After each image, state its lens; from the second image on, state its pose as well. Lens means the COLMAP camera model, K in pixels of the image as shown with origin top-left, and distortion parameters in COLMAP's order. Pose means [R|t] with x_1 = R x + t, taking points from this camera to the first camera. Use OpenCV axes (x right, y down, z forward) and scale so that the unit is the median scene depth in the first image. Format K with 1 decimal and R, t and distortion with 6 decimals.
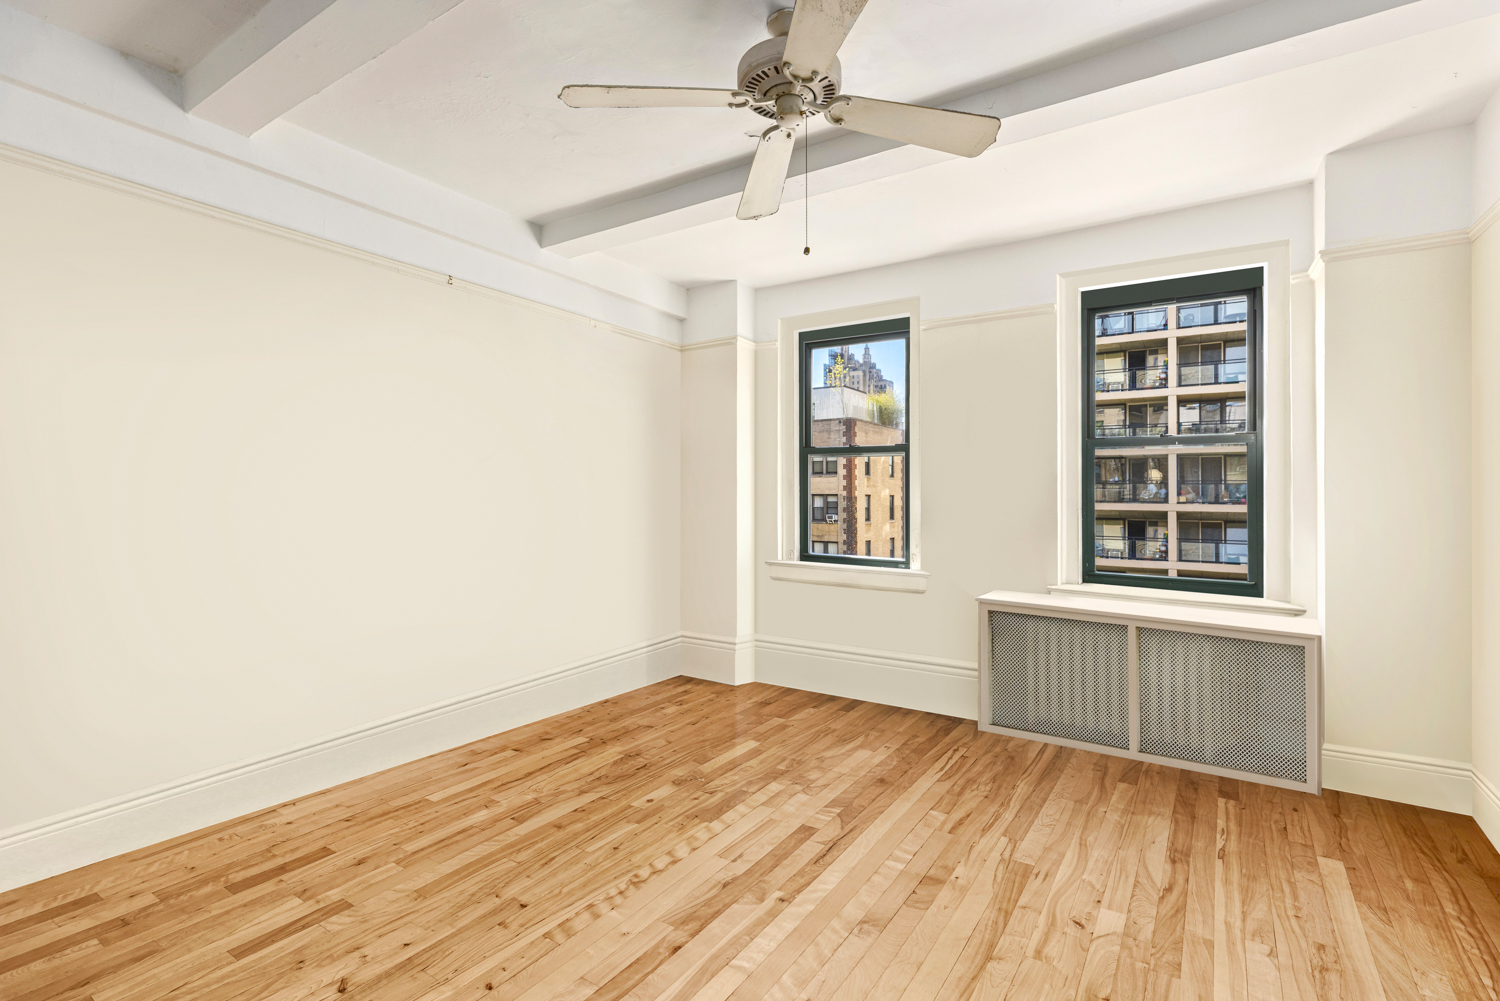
lens RADIAL K [[563.7, 0, 750.0], [0, 563.7, 500.5], [0, 0, 1]] dist [-0.000177, -0.000015]
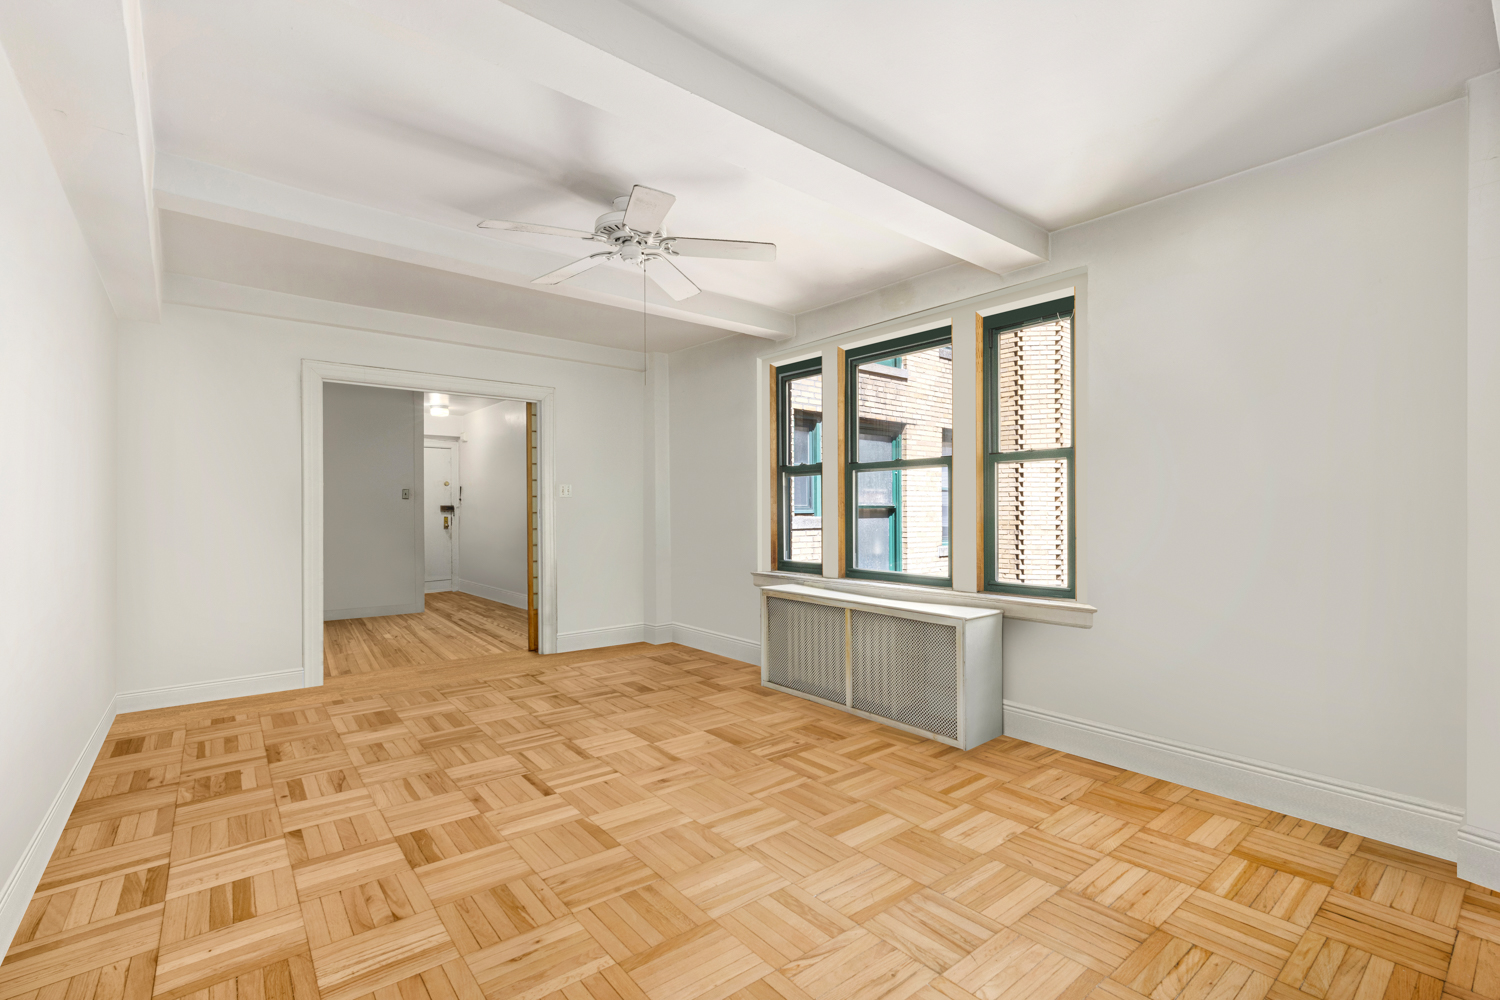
lens RADIAL K [[663.5, 0, 749.2], [0, 663.5, 526.1], [0, 0, 1]] dist [0.000461, -0.000046]
pose [[0.918187, -0.005095, -0.396115, 1.060970], [0.008692, 0.999936, 0.007286, 0.024911], [0.396052, -0.010133, 0.918172, -0.452162]]
